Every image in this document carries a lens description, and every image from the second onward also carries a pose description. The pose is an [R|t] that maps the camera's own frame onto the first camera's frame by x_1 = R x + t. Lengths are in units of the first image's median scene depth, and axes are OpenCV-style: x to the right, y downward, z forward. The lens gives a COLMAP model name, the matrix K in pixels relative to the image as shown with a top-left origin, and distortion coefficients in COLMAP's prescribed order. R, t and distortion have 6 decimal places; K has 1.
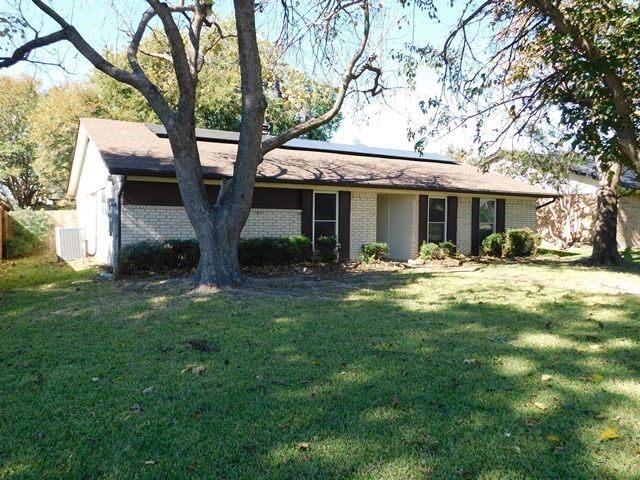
lens RADIAL K [[519.2, 0, 320.0], [0, 519.2, 240.0], [0, 0, 1]] dist [-0.001789, -0.002483]
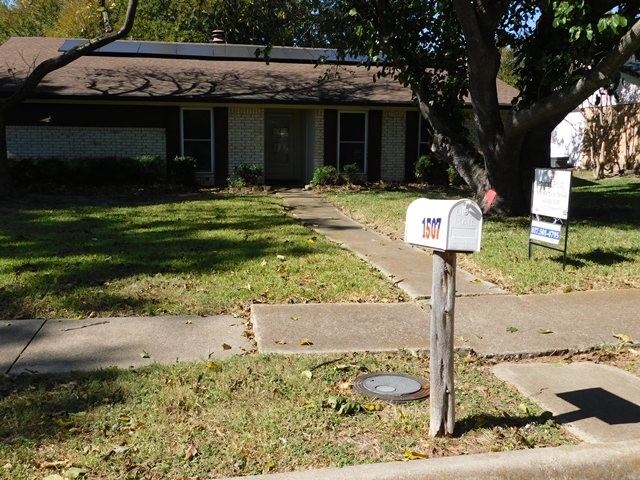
lens RADIAL K [[673.7, 0, 320.0], [0, 673.7, 240.0], [0, 0, 1]] dist [-0.001614, 0.002479]
pose [[0.942197, 0.044608, -0.332076, 0.609979], [-0.009934, 0.994381, 0.105389, 0.011350], [0.334911, -0.095998, 0.937347, -0.073448]]
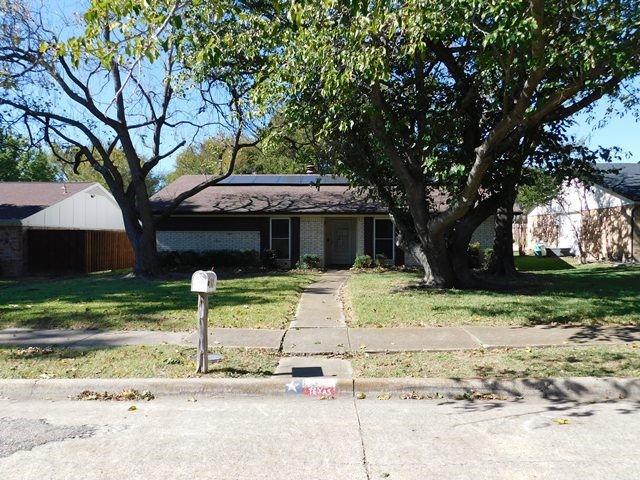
lens RADIAL K [[519.2, 0, 320.0], [0, 519.2, 240.0], [0, 0, 1]] dist [-0.001789, -0.002483]
pose [[0.842725, -0.007230, -0.538296, 0.849619], [-0.009857, 0.999535, -0.028858, 0.007666], [0.538254, 0.029625, 0.842262, -0.141539]]
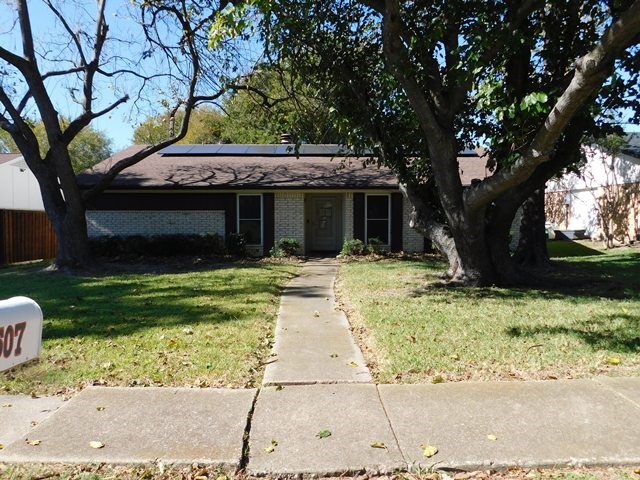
lens RADIAL K [[519.2, 0, 320.0], [0, 519.2, 240.0], [0, 0, 1]] dist [-0.001789, -0.002483]
pose [[0.870365, 0.004581, -0.492386, 0.696925], [-0.003975, 0.999990, 0.002278, 0.005795], [0.492391, -0.000025, 0.870374, 0.068766]]
